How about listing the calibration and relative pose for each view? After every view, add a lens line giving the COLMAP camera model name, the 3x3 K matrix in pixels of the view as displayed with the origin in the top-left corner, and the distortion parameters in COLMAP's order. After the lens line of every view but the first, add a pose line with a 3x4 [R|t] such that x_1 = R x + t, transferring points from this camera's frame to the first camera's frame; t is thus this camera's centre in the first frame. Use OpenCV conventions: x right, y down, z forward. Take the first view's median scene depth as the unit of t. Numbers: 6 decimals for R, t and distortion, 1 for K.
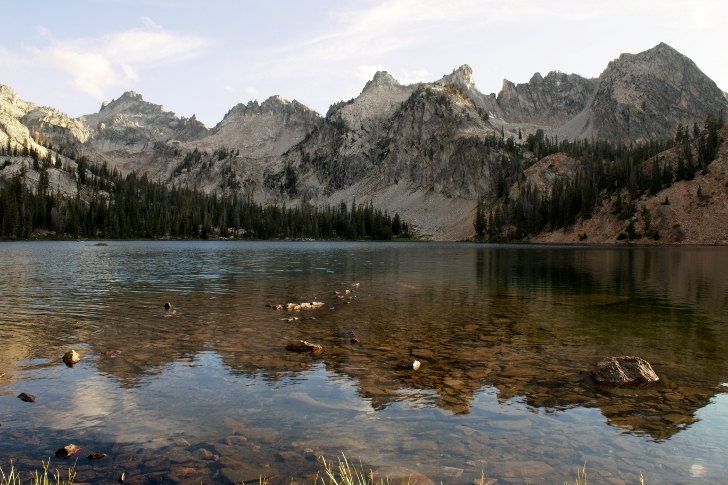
lens RADIAL K [[602.3, 0, 364.7], [0, 602.3, 241.3], [0, 0, 1]] dist [-0.104295, 0.024793]
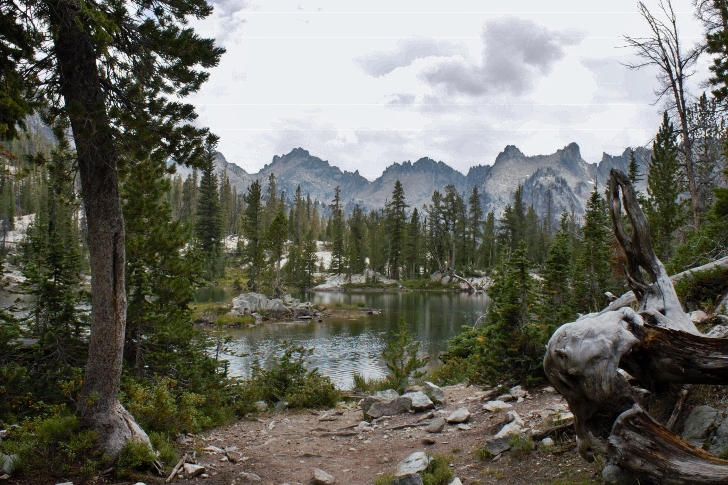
lens RADIAL K [[763.7, 0, 363.9], [0, 763.7, 243.0], [0, 0, 1]] dist [-0.014216, 0.000000]
pose [[0.989079, -0.008653, -0.147134, -0.043735], [0.004627, 0.999606, -0.027688, -0.018082], [0.147316, 0.026705, 0.988729, -0.676400]]
